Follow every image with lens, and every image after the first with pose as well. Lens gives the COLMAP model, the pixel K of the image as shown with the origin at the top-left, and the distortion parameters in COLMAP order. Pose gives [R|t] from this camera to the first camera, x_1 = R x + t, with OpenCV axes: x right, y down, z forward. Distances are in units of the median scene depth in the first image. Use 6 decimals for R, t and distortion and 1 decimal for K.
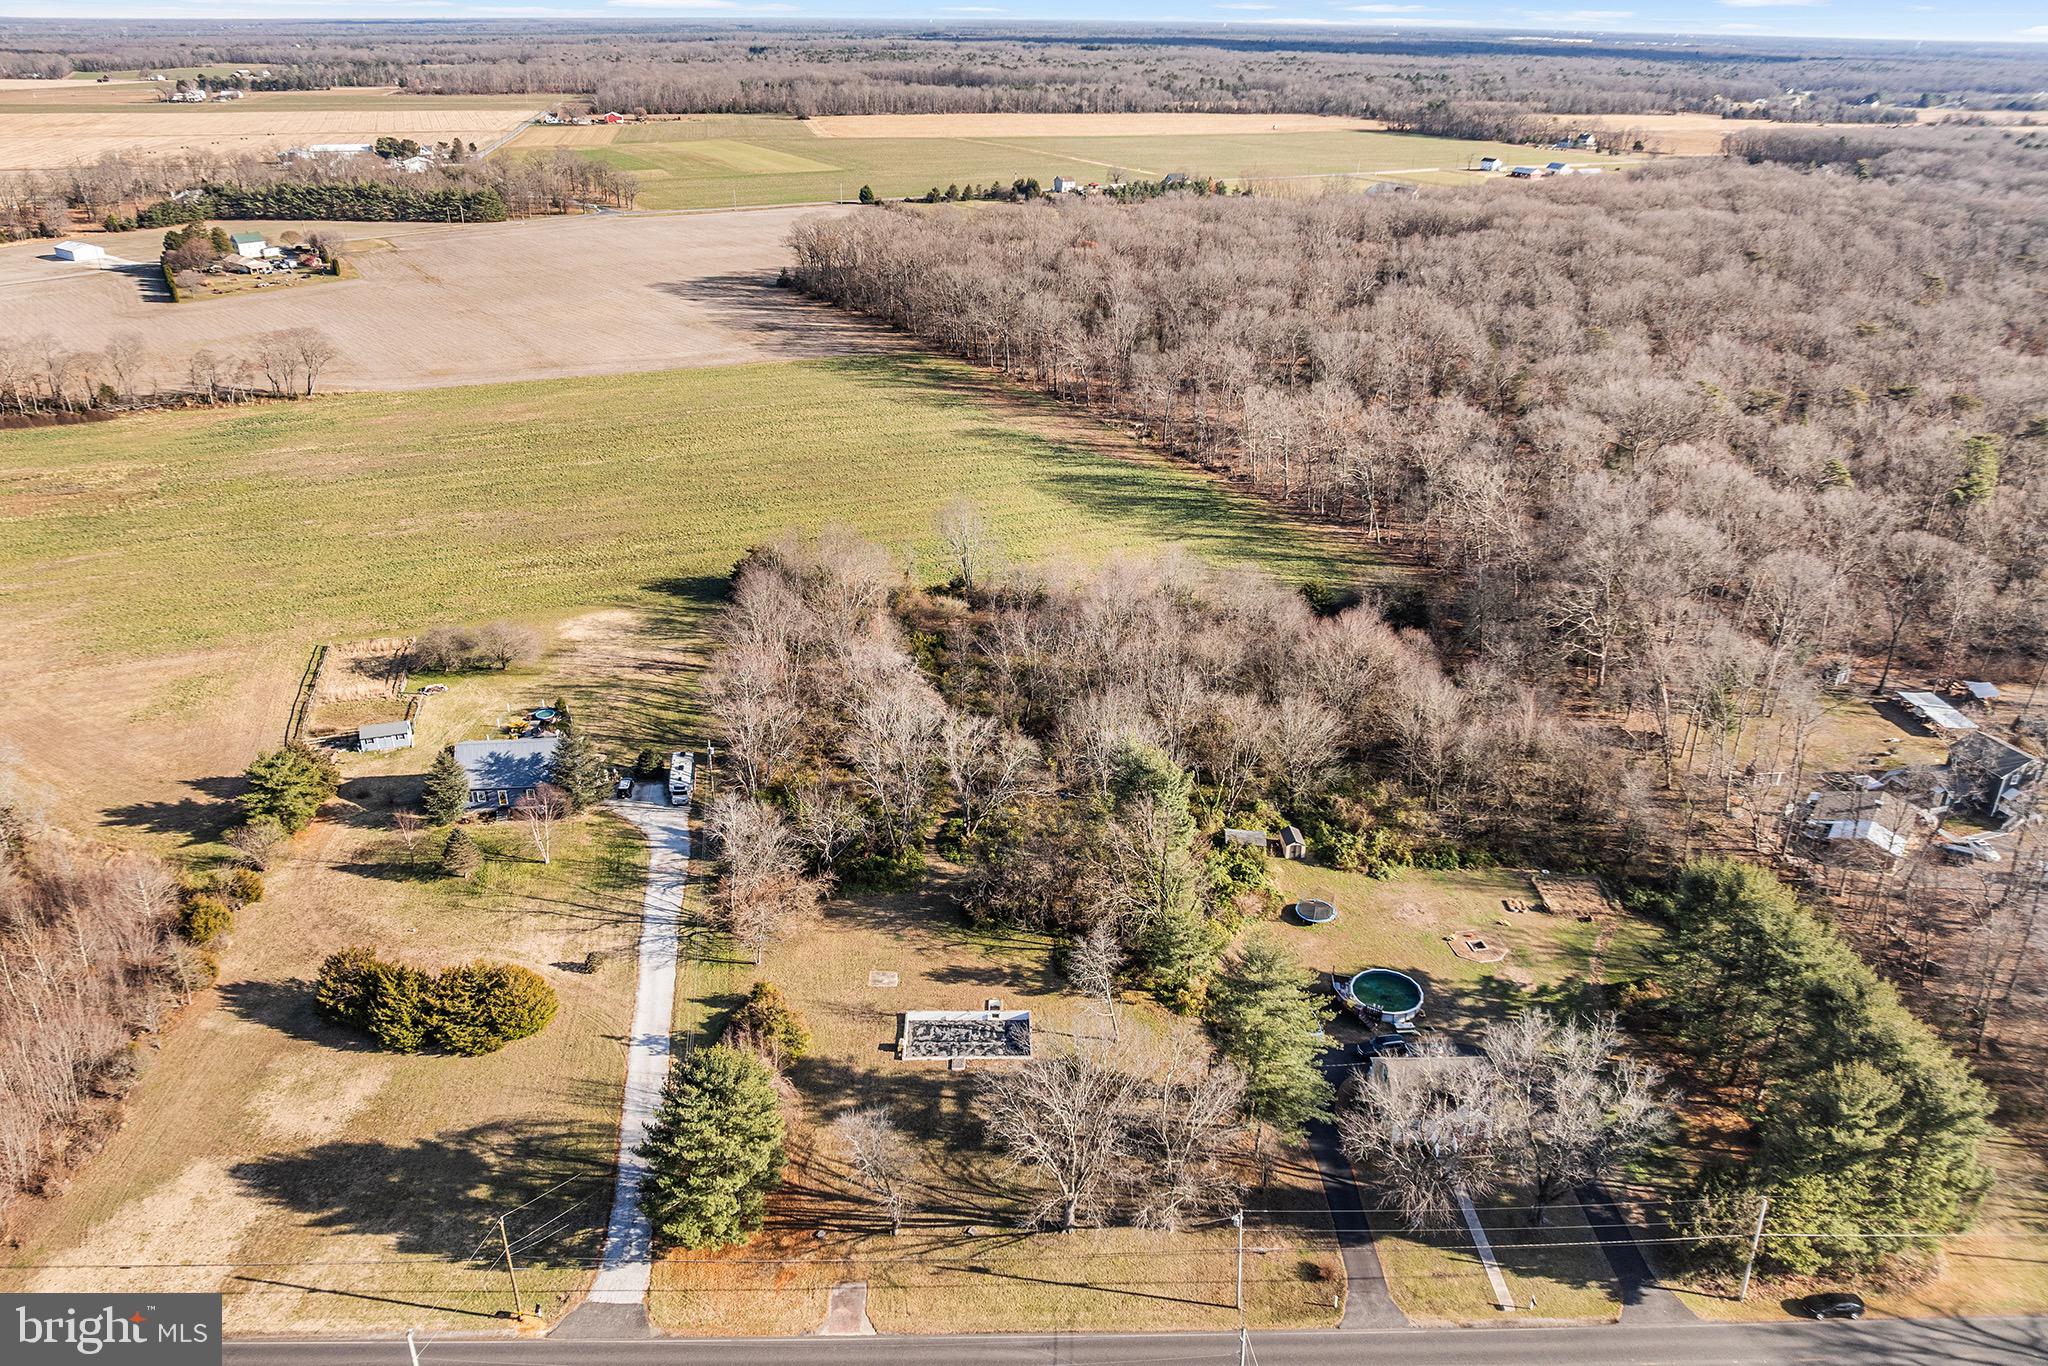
lens RADIAL K [[1432.7, 0, 1024.0], [0, 1432.7, 683.0], [0, 0, 1]] dist [-0.041670, 0.000268]
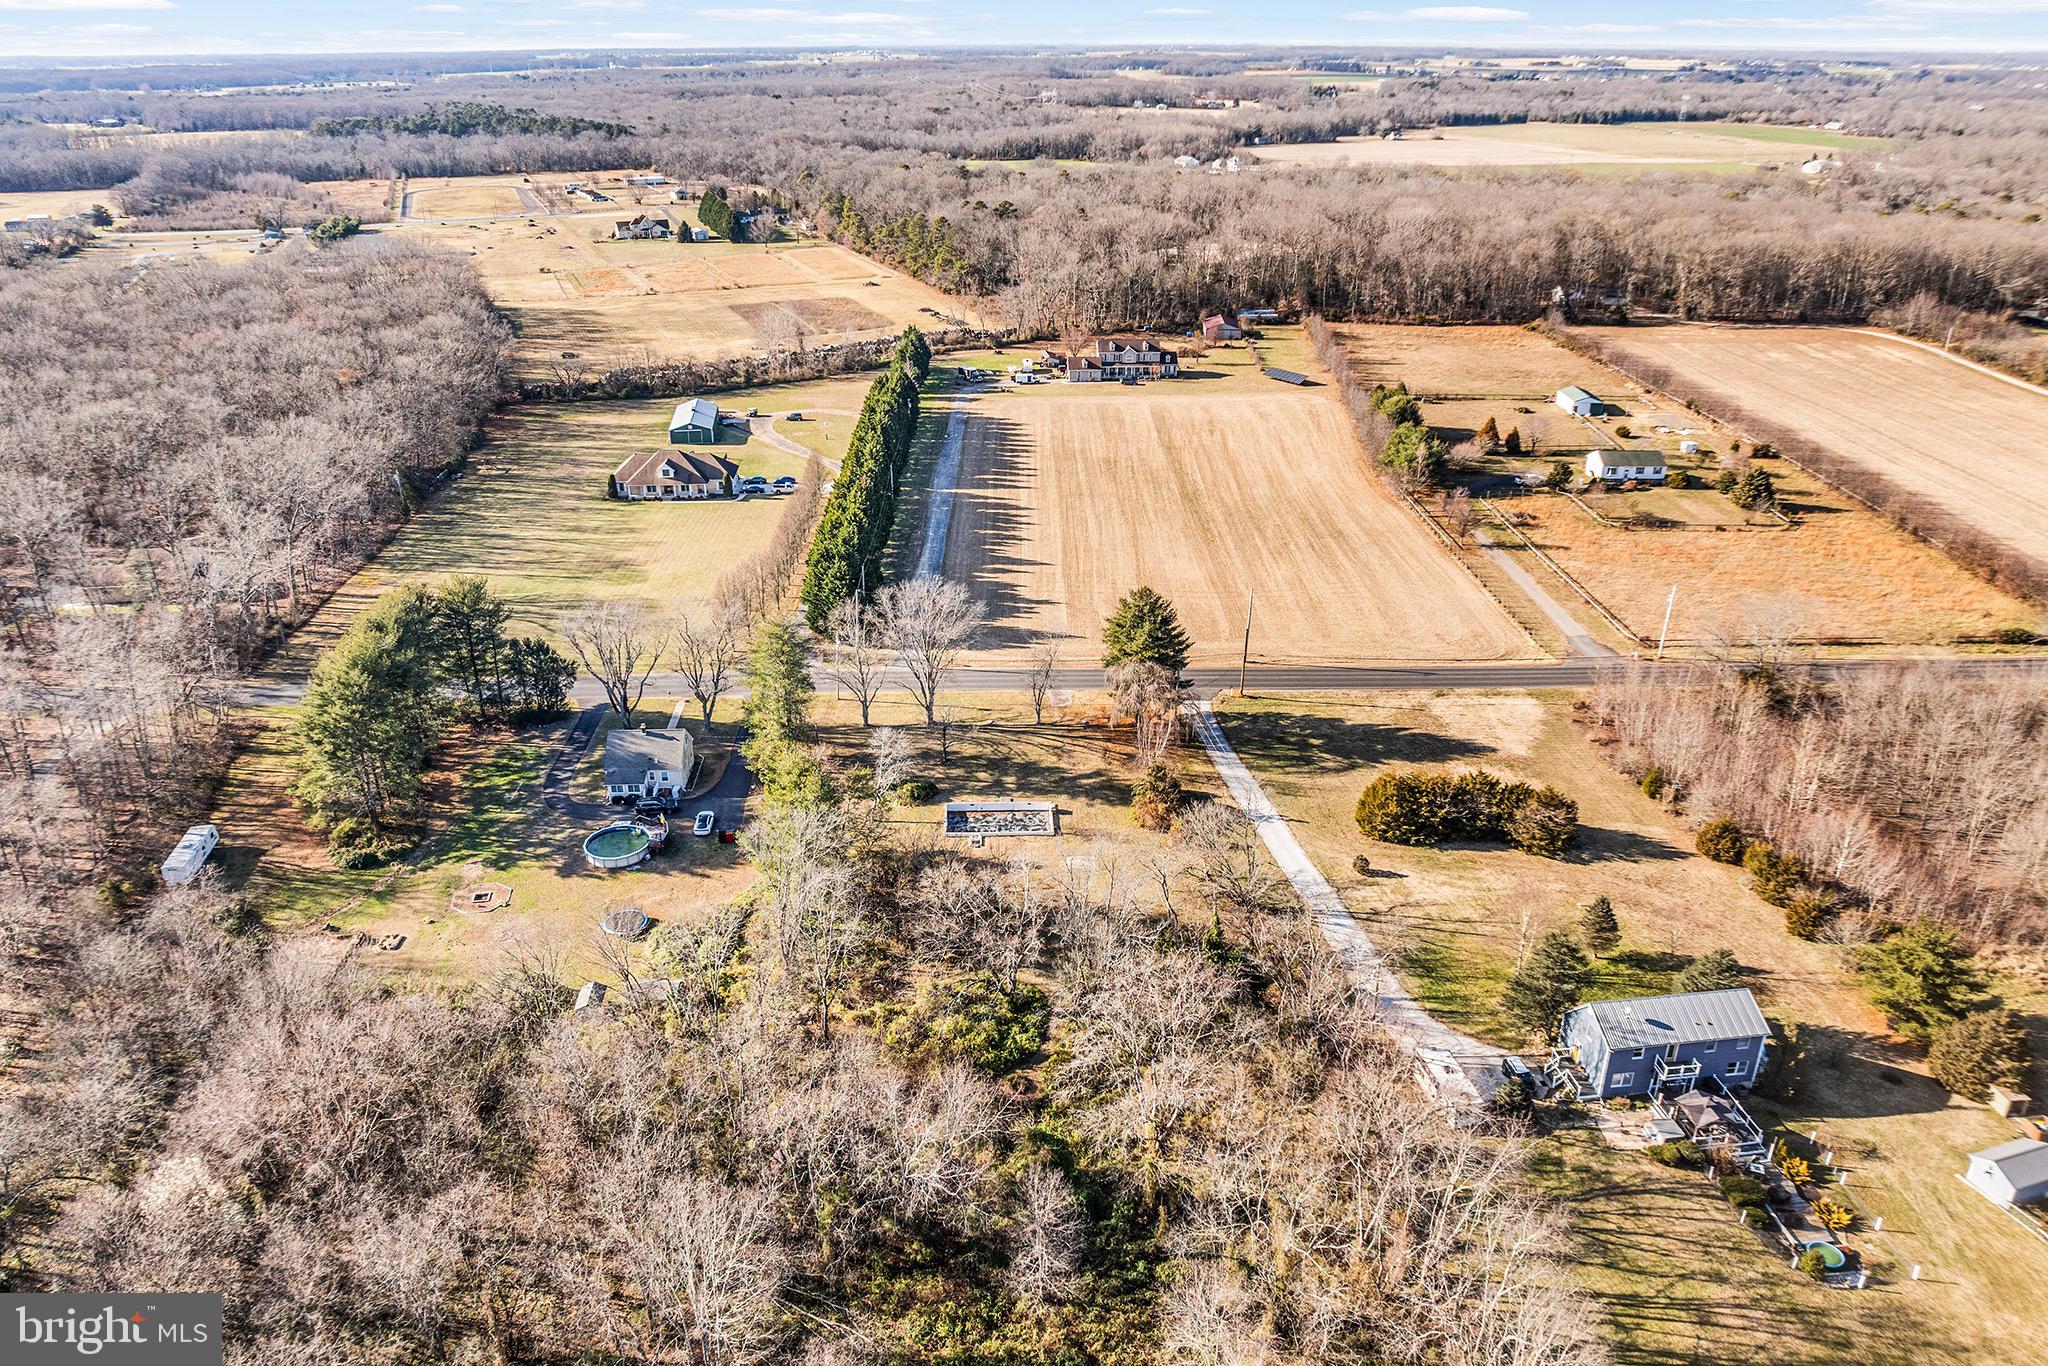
lens RADIAL K [[1432.7, 0, 1024.0], [0, 1432.7, 683.0], [0, 0, 1]] dist [-0.041670, 0.000268]
pose [[-0.999943, -0.001796, -0.010493, -0.039700], [-0.009139, 0.650306, 0.759617, -0.609846], [0.005459, 0.759670, -0.650286, 1.411412]]
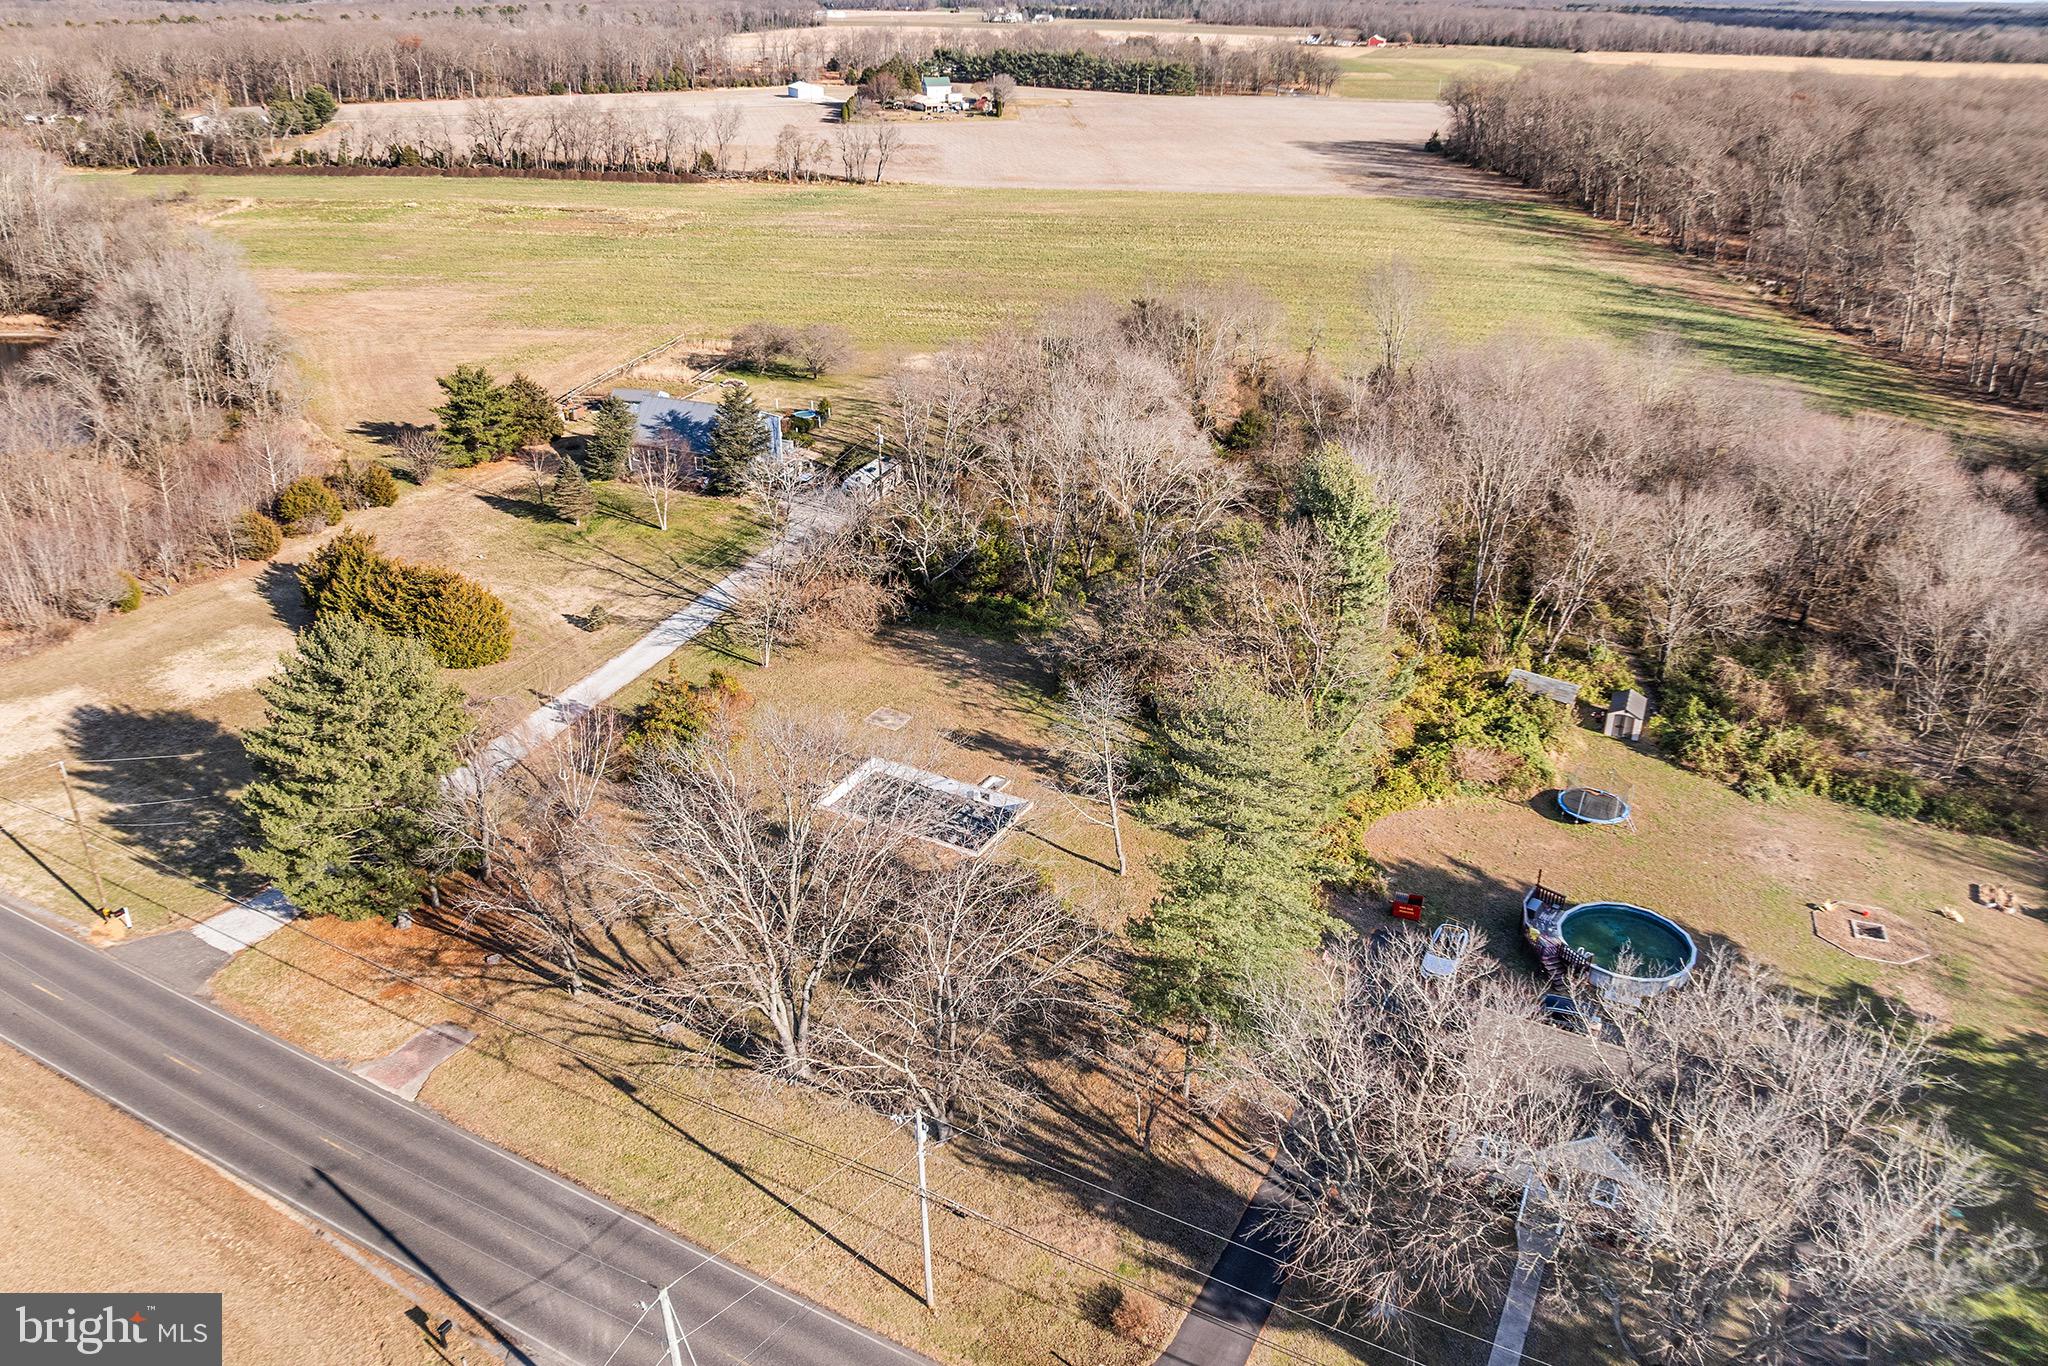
lens RADIAL K [[1432.7, 0, 1024.0], [0, 1432.7, 683.0], [0, 0, 1]] dist [-0.041670, 0.000268]
pose [[0.868073, 0.214435, -0.447735, 0.239778], [-0.206407, 0.976147, 0.067326, 0.113688], [0.451492, 0.033972, 0.891628, 0.357400]]
